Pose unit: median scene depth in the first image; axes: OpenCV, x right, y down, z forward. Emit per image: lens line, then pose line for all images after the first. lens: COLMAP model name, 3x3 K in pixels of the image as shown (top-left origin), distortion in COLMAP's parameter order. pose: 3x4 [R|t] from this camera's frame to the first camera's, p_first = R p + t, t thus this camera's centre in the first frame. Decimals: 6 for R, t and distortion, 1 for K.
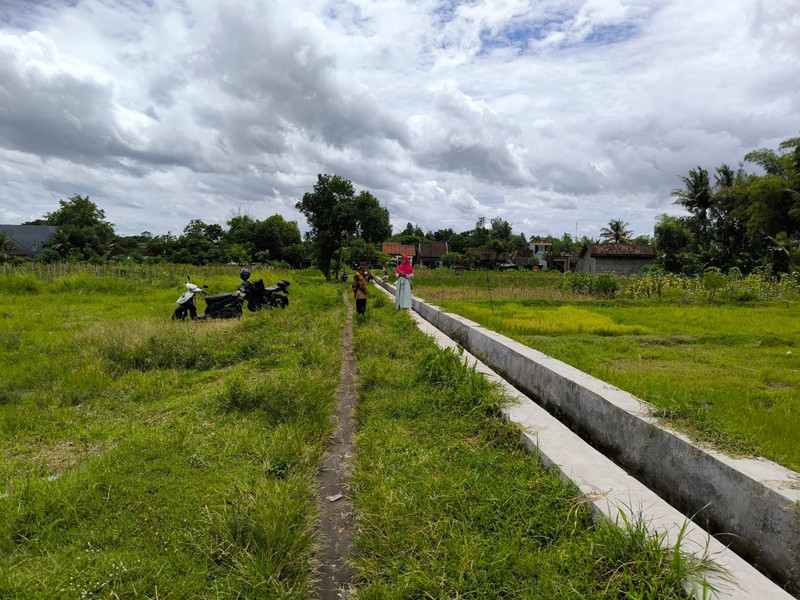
lens RADIAL K [[572.2, 0, 381.3], [0, 572.2, 316.4], [0, 0, 1]] dist [0.027618, 0.000381]
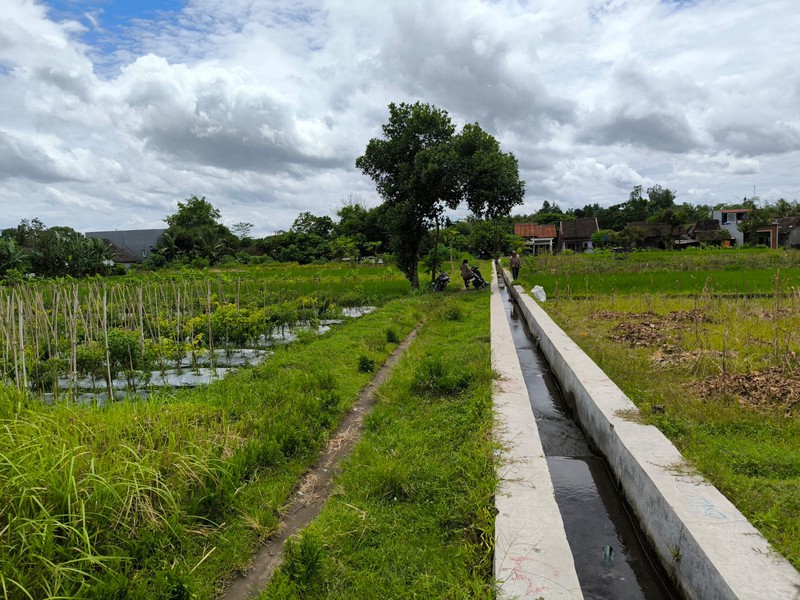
lens RADIAL K [[566.2, 0, 387.6], [0, 566.2, 316.1], [0, 0, 1]] dist [0.032214, -0.006887]
pose [[0.974211, -0.029139, -0.223749, 0.003659], [0.033881, 0.999275, 0.017382, -0.016151], [0.223081, -0.024515, 0.974492, 0.158411]]
